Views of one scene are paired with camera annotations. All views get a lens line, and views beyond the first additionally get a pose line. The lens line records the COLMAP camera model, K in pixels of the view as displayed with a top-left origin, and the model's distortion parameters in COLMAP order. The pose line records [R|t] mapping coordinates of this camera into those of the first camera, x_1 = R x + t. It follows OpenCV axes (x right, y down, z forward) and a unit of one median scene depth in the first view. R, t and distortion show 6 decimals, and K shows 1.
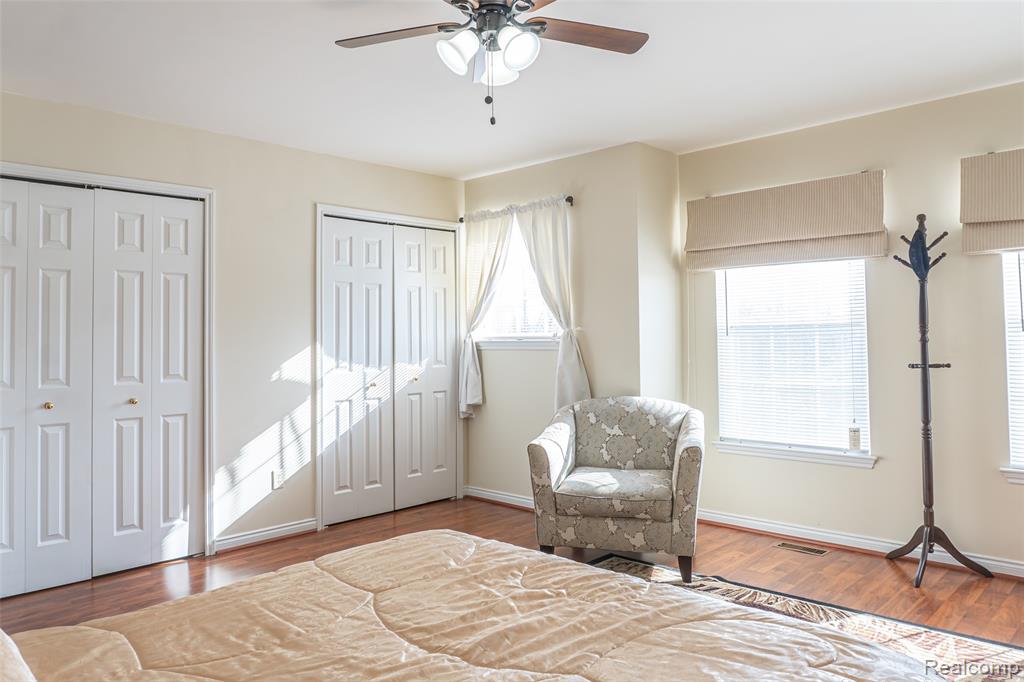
lens RADIAL K [[753.8, 0, 511.1], [0, 753.8, 347.9], [0, 0, 1]] dist [-0.006023, -0.005407]
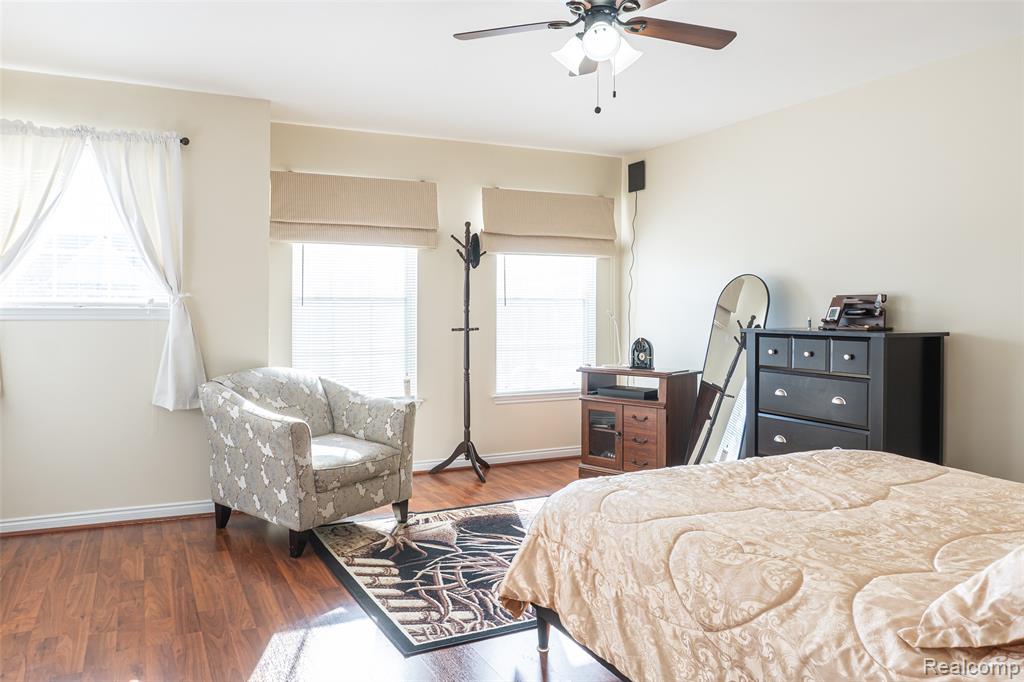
lens RADIAL K [[724.2, 0, 512.0], [0, 724.2, 341.0], [0, 0, 1]] dist [-0.002177, -0.000921]
pose [[0.322069, -0.031063, 0.946206, -0.698038], [0.004140, 0.999498, 0.031403, 0.003118], [-0.946707, -0.006197, 0.322036, 0.467877]]
